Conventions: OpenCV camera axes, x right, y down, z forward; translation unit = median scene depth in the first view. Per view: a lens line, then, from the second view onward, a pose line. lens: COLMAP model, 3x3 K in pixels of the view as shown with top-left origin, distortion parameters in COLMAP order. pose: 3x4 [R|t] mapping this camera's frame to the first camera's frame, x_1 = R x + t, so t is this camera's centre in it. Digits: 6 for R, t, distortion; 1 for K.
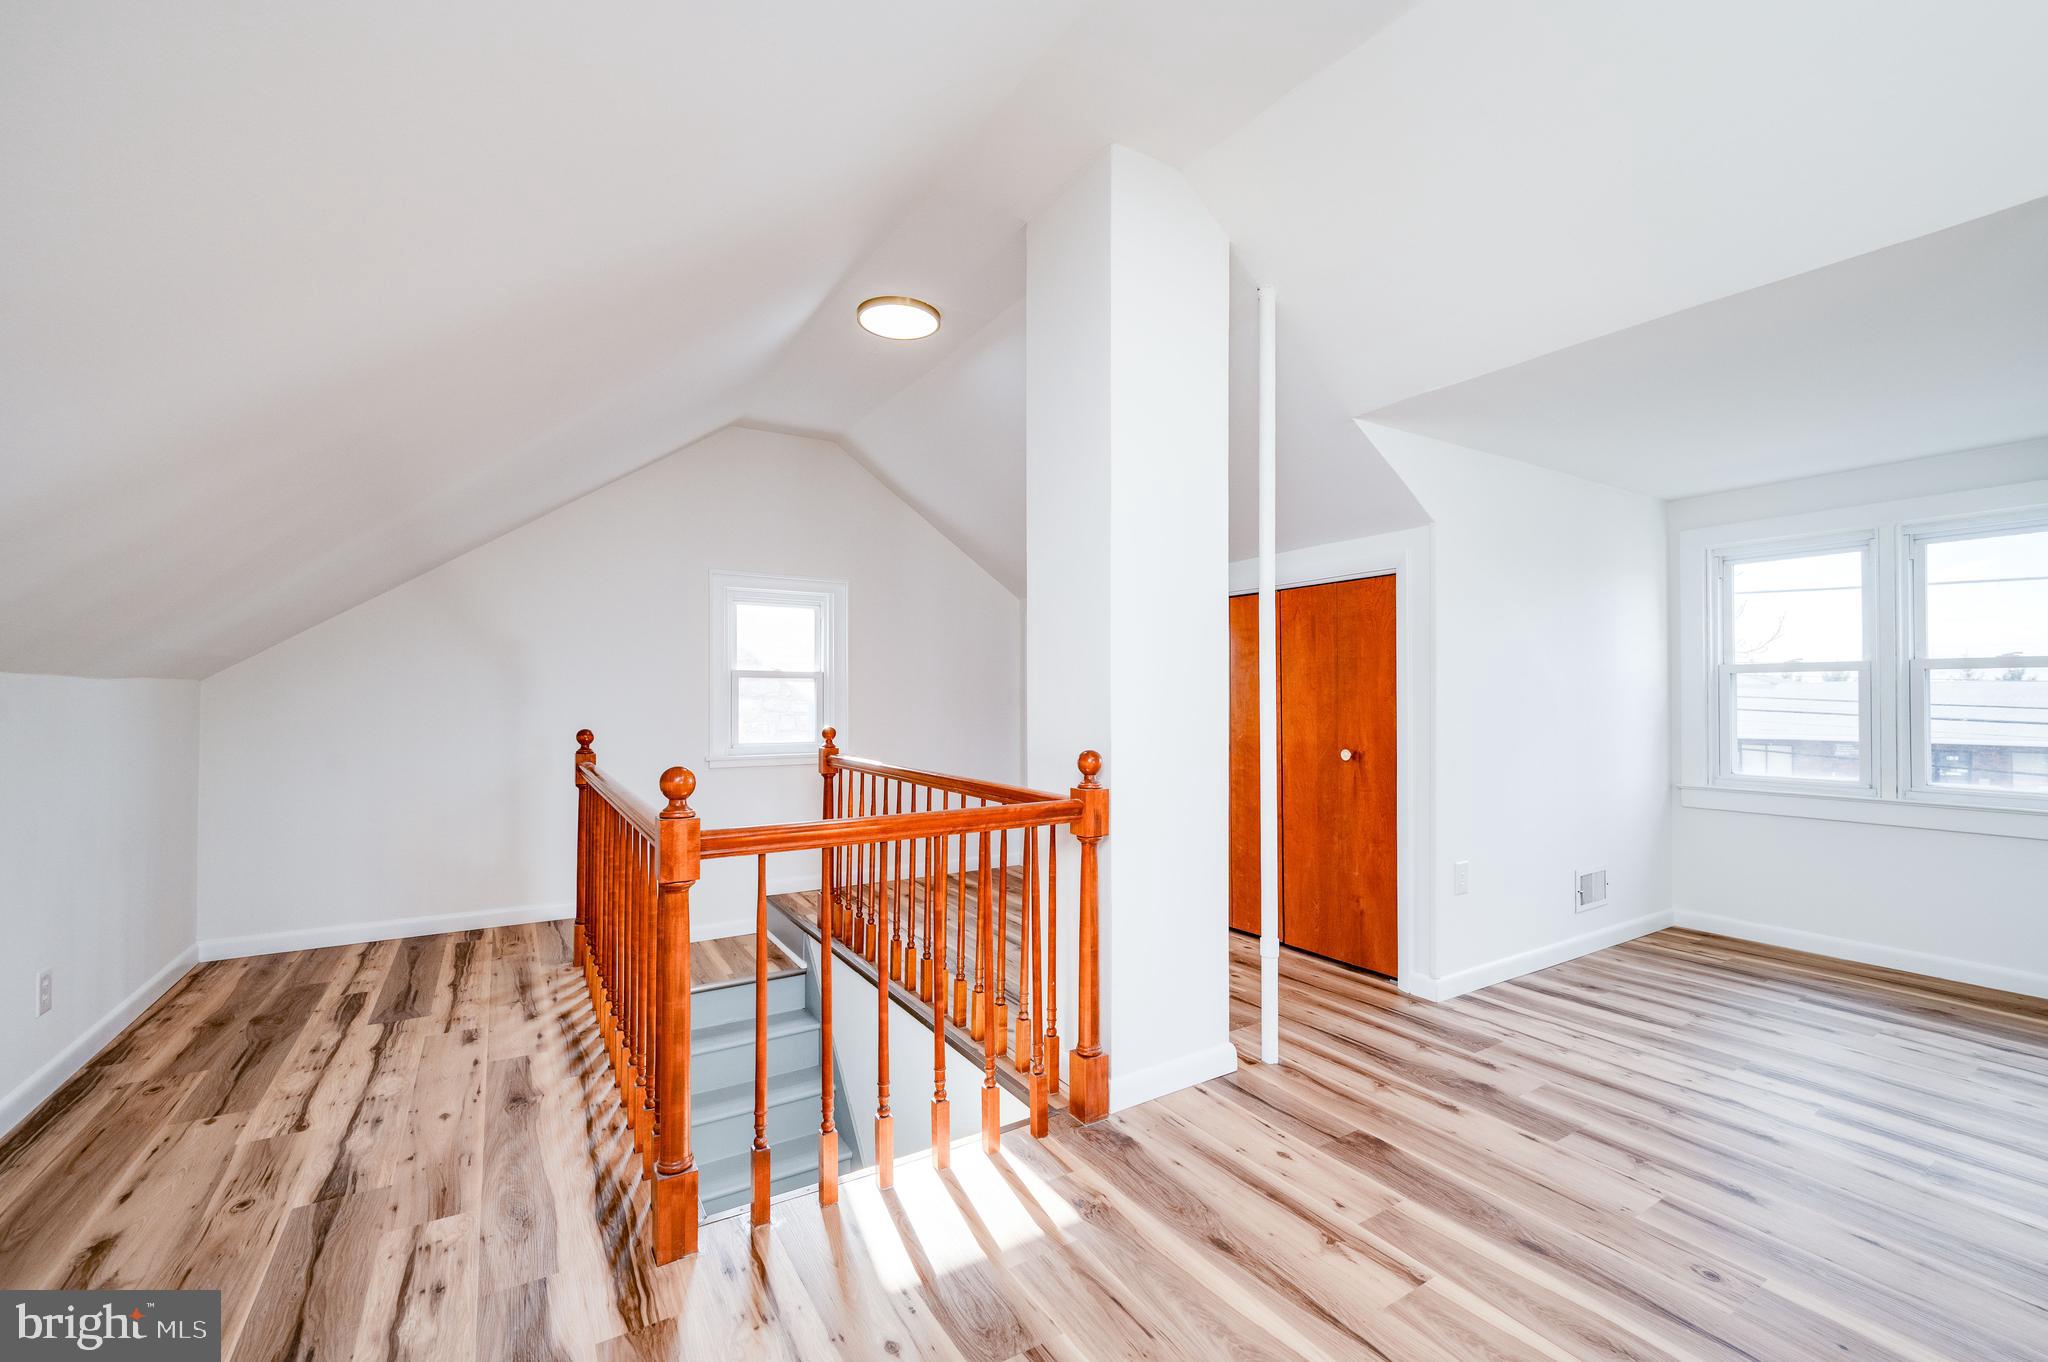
lens RADIAL K [[874.8, 0, 1024.0], [0, 874.8, 681.0], [0, 0, 1]] dist [-0.001190, 0.000139]
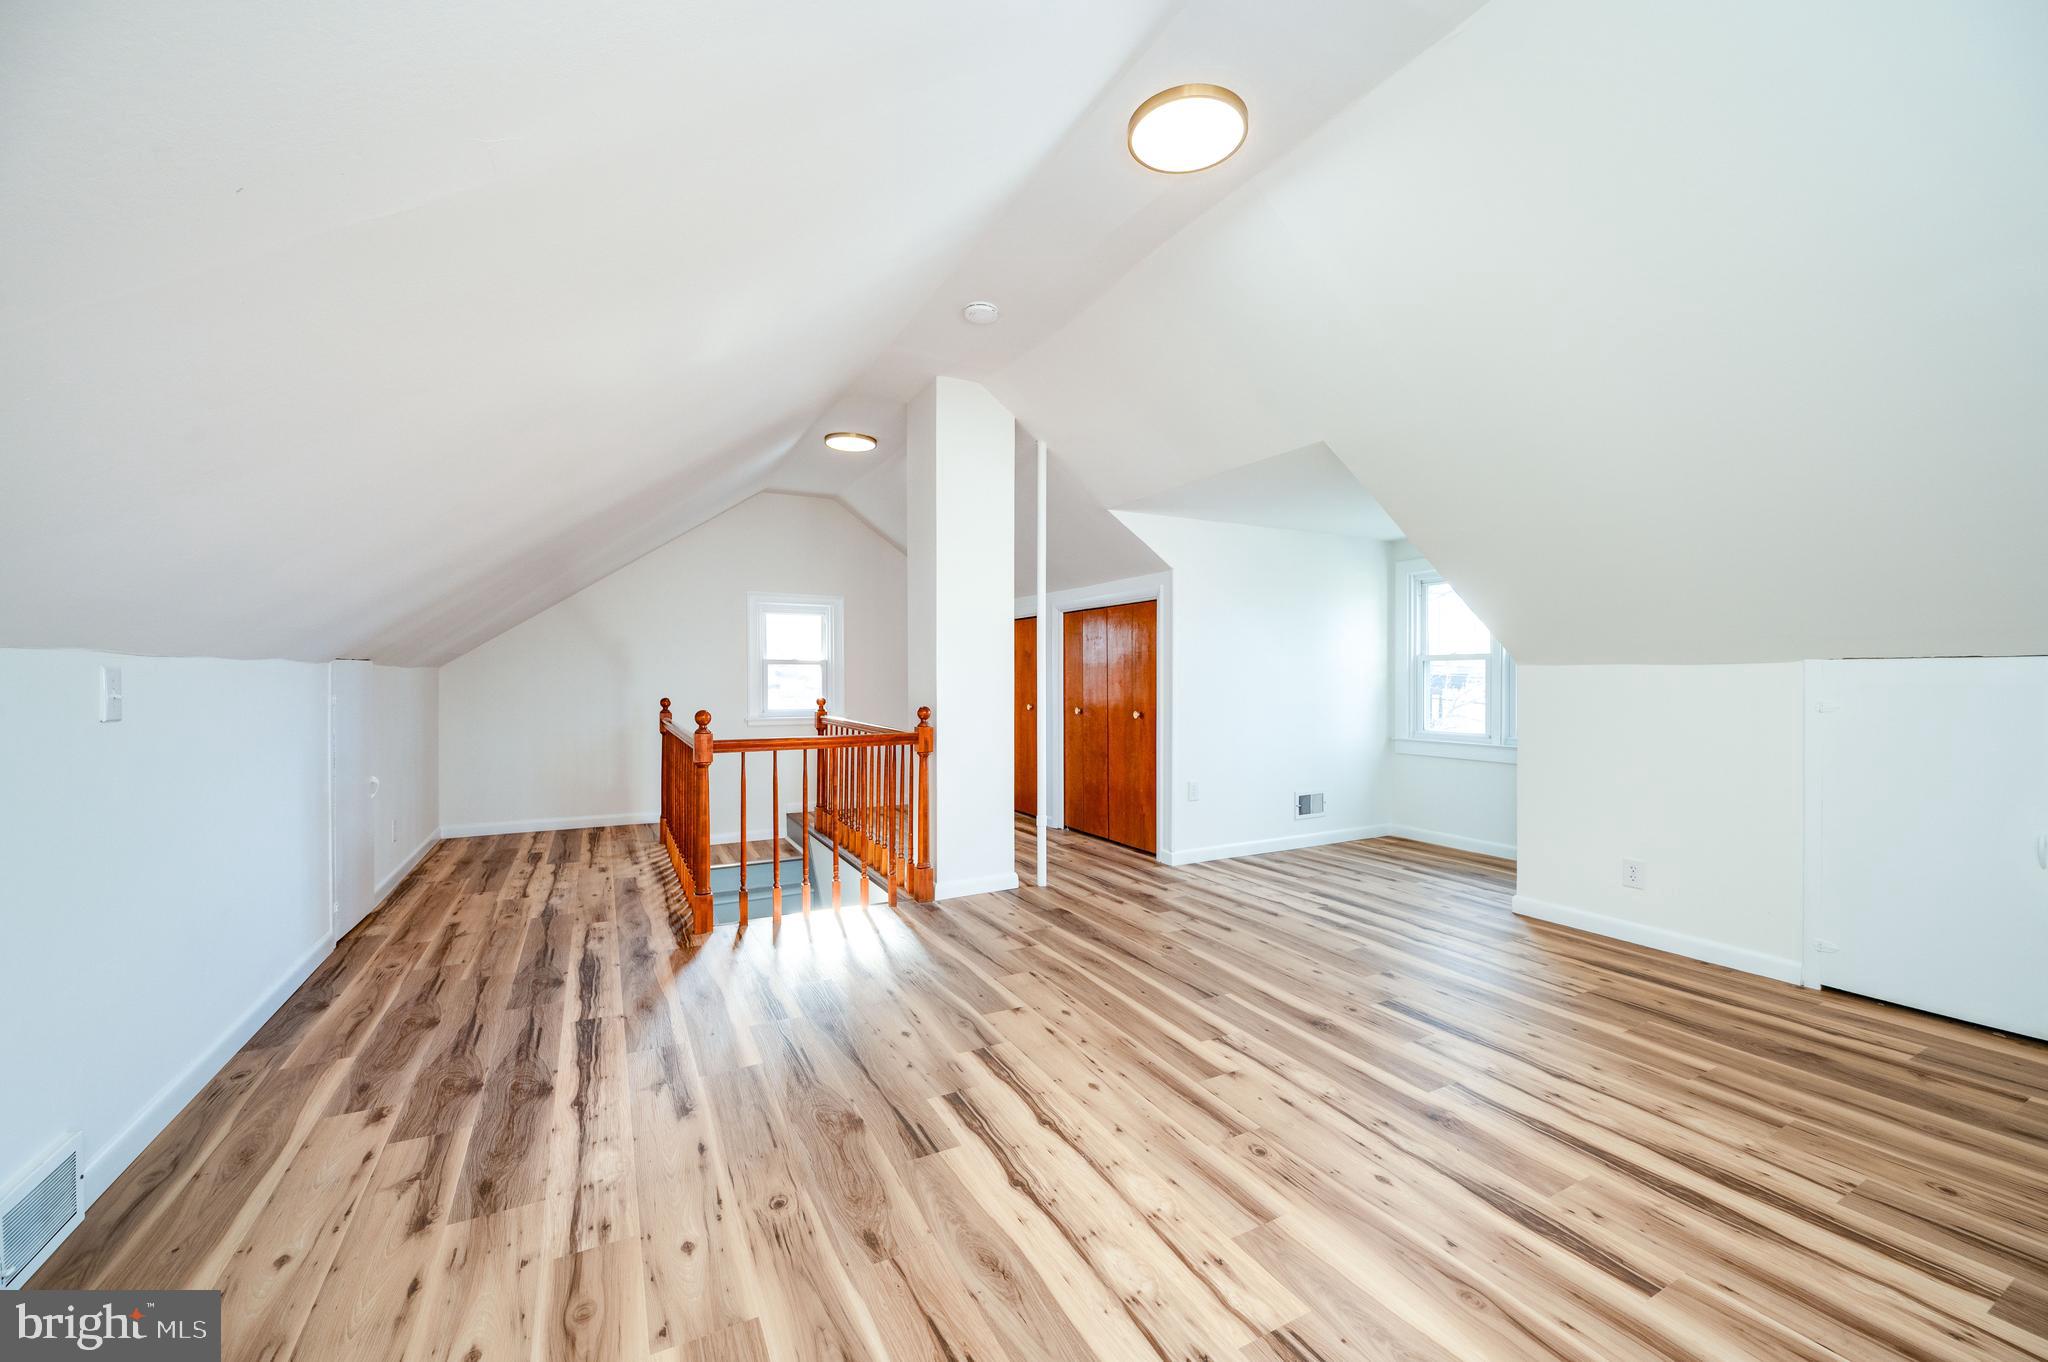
lens RADIAL K [[871.4, 0, 1024.0], [0, 871.4, 681.0], [0, 0, 1]] dist [-0.000611, -0.000109]
pose [[0.996575, 0.000512, -0.082692, 0.358859], [0.001328, 0.999753, 0.022190, -0.012364], [0.082683, -0.022224, 0.996328, -0.674056]]
